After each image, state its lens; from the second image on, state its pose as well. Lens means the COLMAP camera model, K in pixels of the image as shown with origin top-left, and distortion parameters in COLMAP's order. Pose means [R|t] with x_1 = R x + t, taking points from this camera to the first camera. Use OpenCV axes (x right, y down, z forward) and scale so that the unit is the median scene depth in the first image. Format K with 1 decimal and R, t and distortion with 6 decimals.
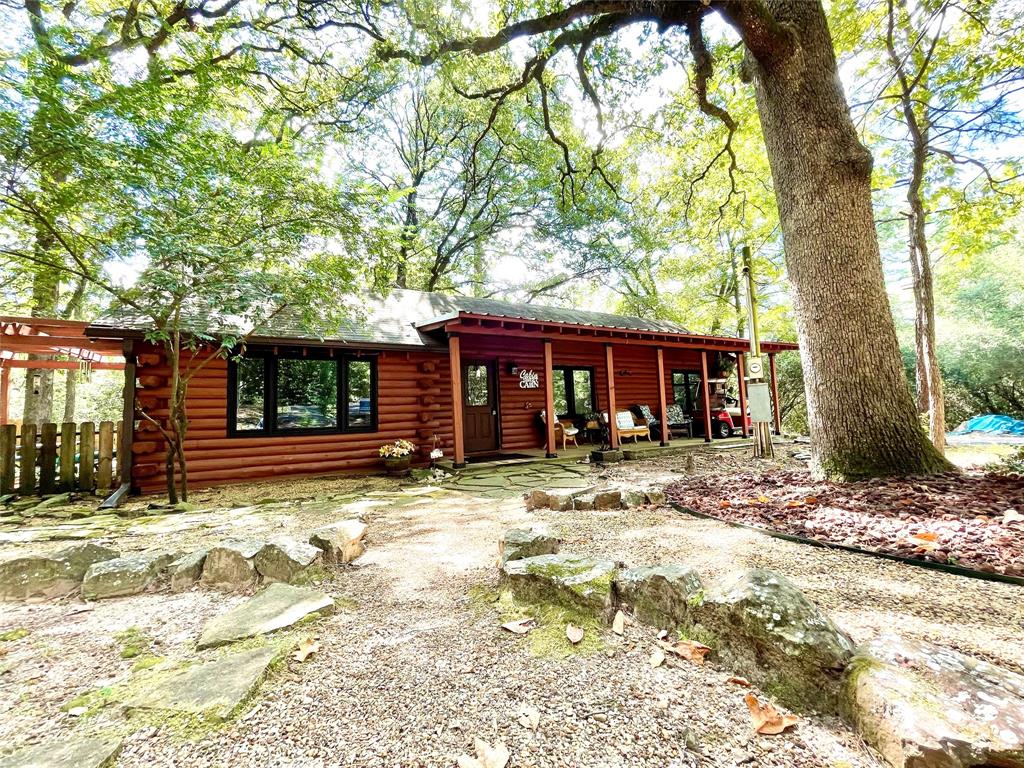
lens RADIAL K [[412.9, 0, 514.1], [0, 412.9, 383.7], [0, 0, 1]] dist [0.001134, 0.001041]
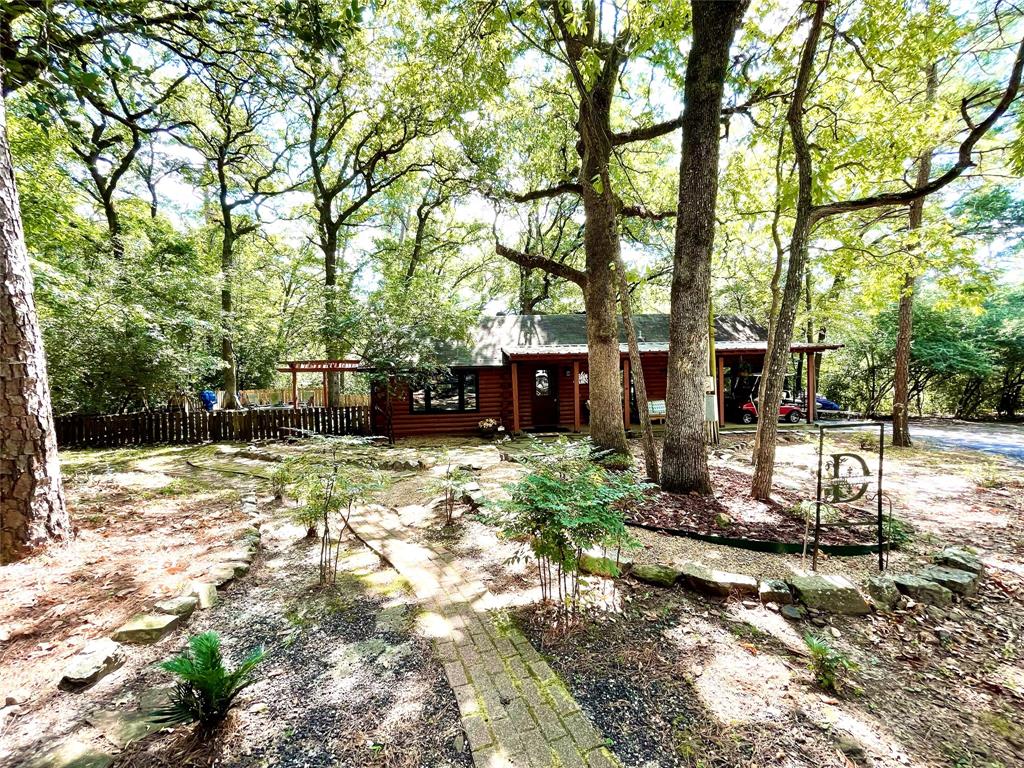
lens RADIAL K [[412.9, 0, 516.9], [0, 412.9, 384.7], [0, 0, 1]] dist [0.001134, 0.001041]
pose [[0.921933, 0.027891, -0.386343, 0.720419], [0.018769, 0.993016, 0.116476, -0.297784], [0.386893, -0.114634, 0.914971, -0.812990]]
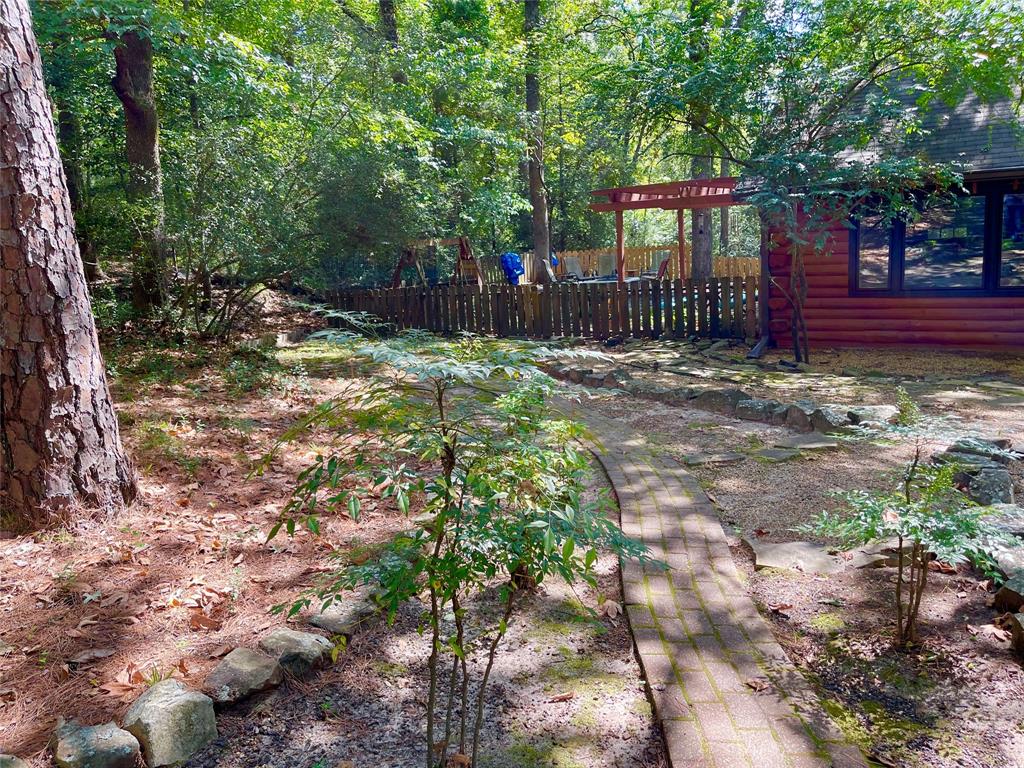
lens RADIAL K [[783.8, 0, 514.4], [0, 783.8, 386.3], [0, 0, 1]] dist [0.000484, -0.018365]
pose [[0.475886, 0.166825, -0.863541, 0.541873], [0.112176, 0.962314, 0.247725, -0.215917], [0.872324, -0.214757, 0.439238, -0.499665]]
